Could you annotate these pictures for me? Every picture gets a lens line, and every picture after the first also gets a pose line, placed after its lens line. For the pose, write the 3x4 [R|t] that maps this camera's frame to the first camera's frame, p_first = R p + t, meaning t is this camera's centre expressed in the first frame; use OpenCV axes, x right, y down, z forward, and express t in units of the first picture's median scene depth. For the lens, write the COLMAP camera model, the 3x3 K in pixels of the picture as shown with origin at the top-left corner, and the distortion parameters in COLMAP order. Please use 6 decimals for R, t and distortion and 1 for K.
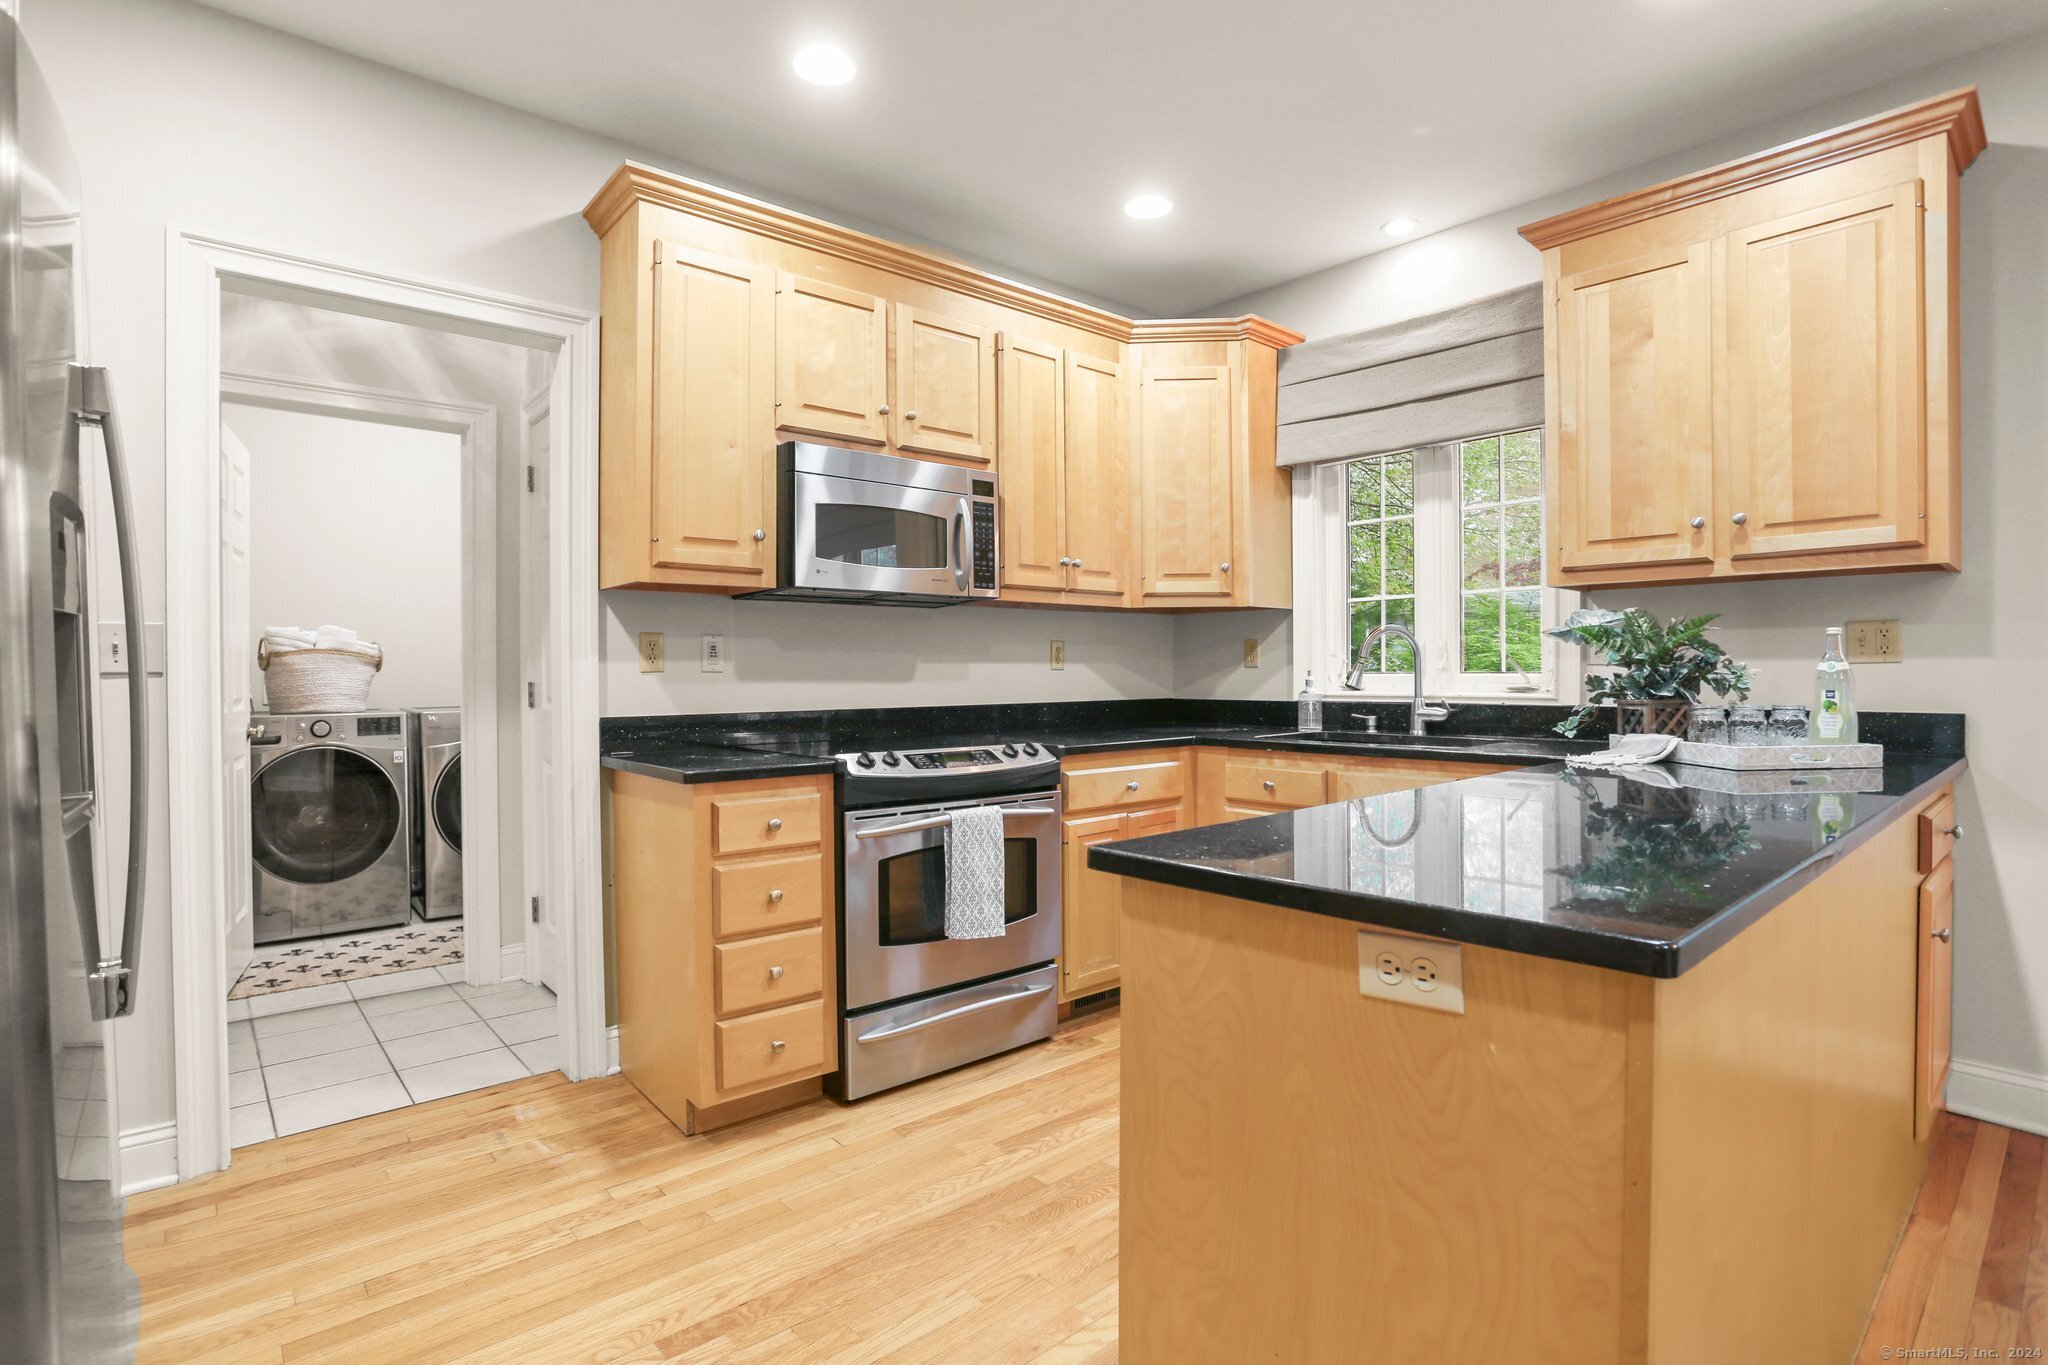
lens RADIAL K [[996.5, 0, 1013.0], [0, 996.5, 677.9], [0, 0, 1]] dist [-0.049584, 0.000907]
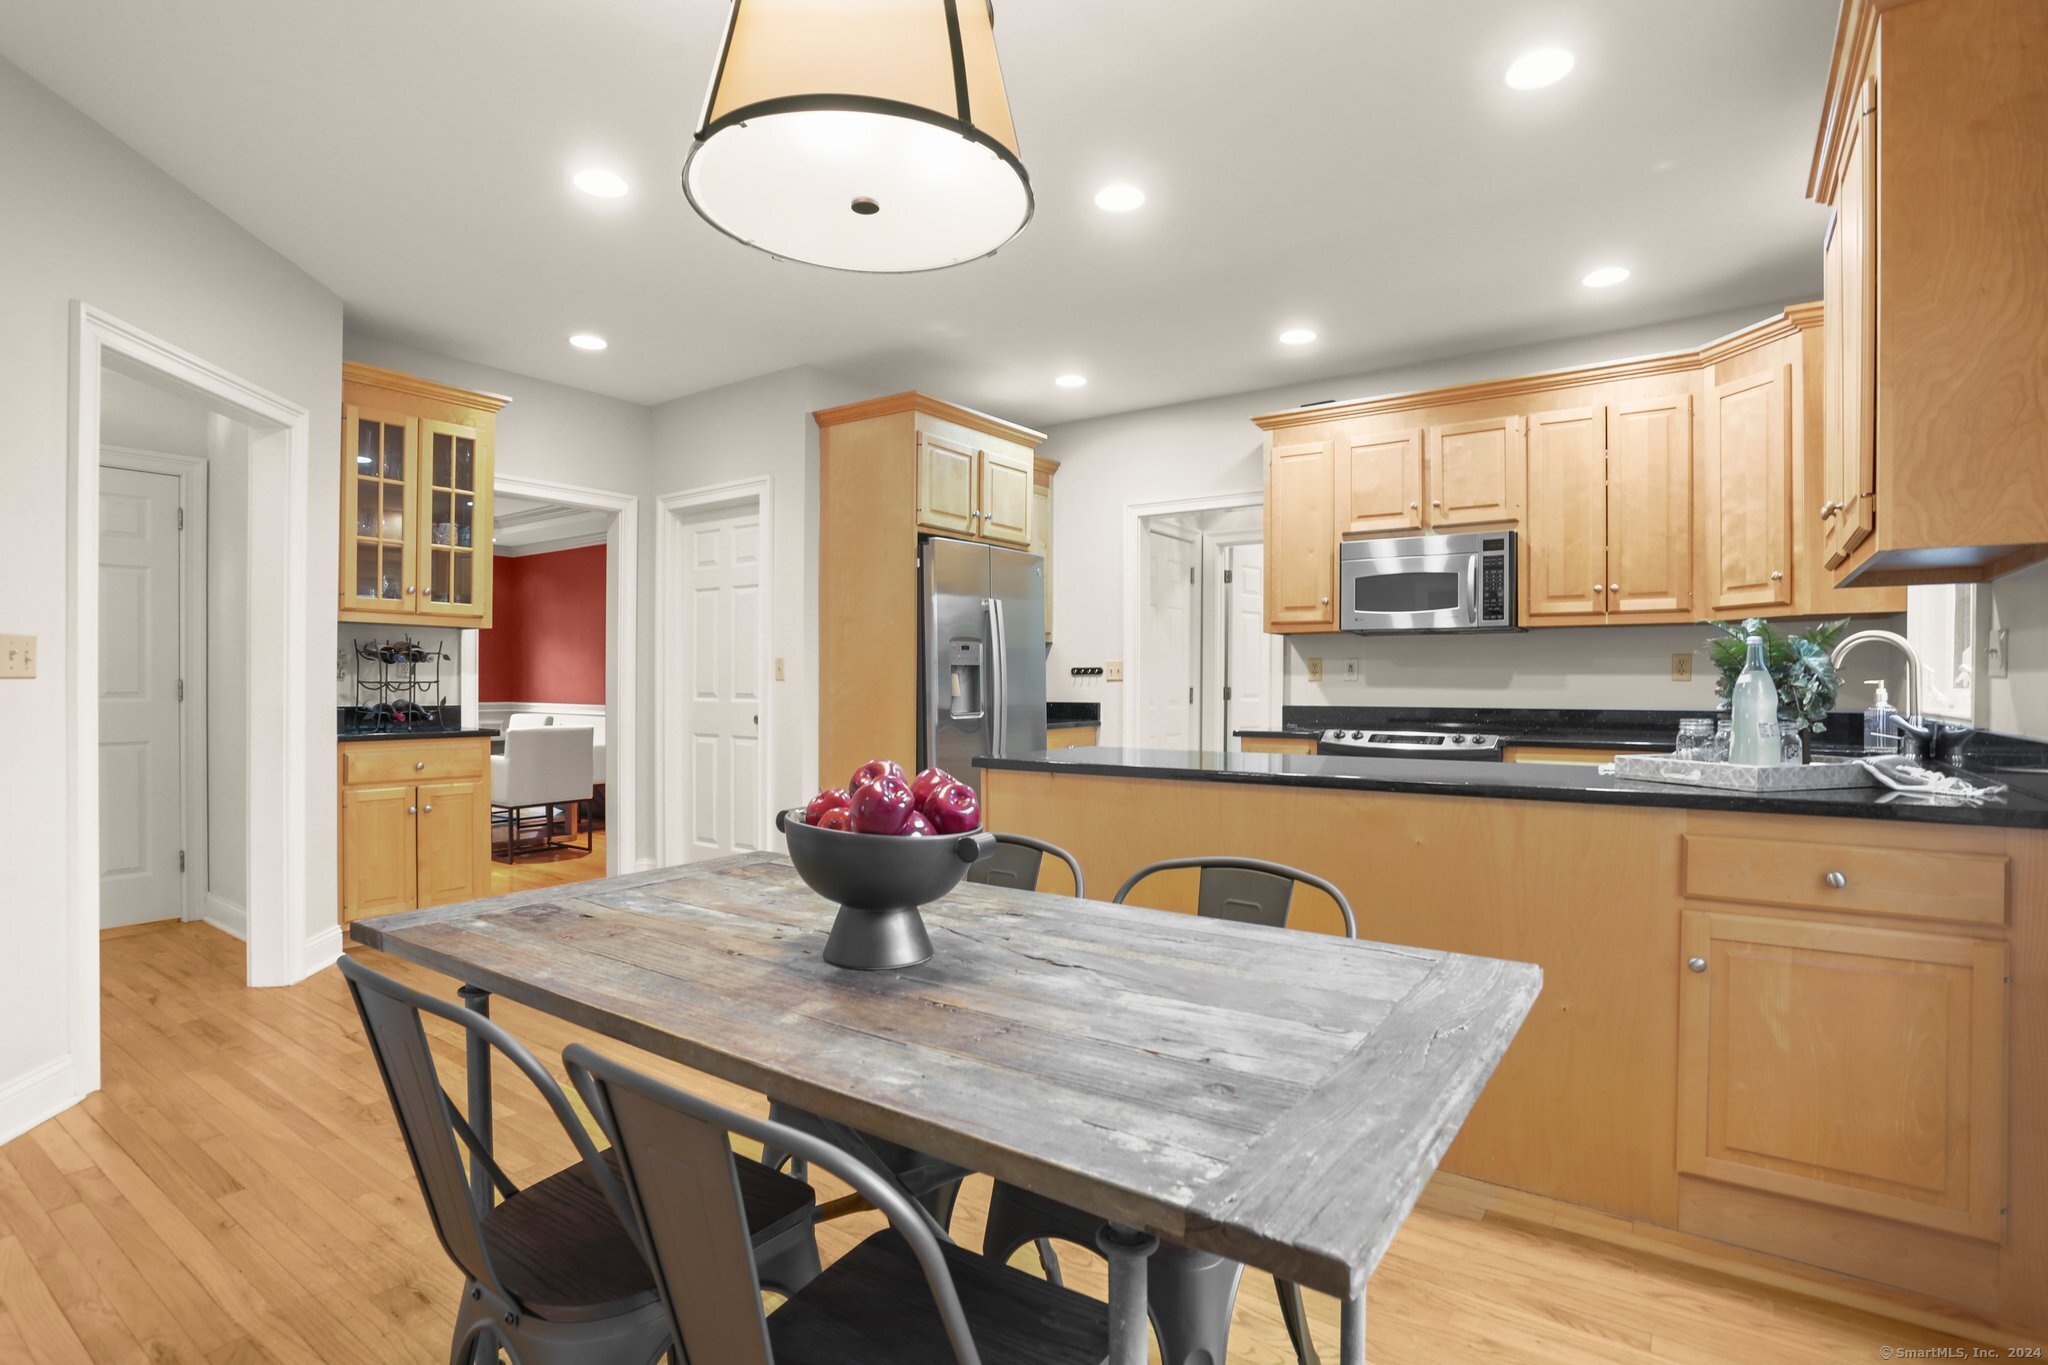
lens RADIAL K [[996.5, 0, 1013.0], [0, 996.5, 677.9], [0, 0, 1]] dist [-0.049584, 0.000907]
pose [[0.243872, 0.000366, -0.969807, 1.129655], [-0.008977, 0.999958, -0.001880, -0.003202], [0.969766, 0.009164, 0.243865, 0.054076]]
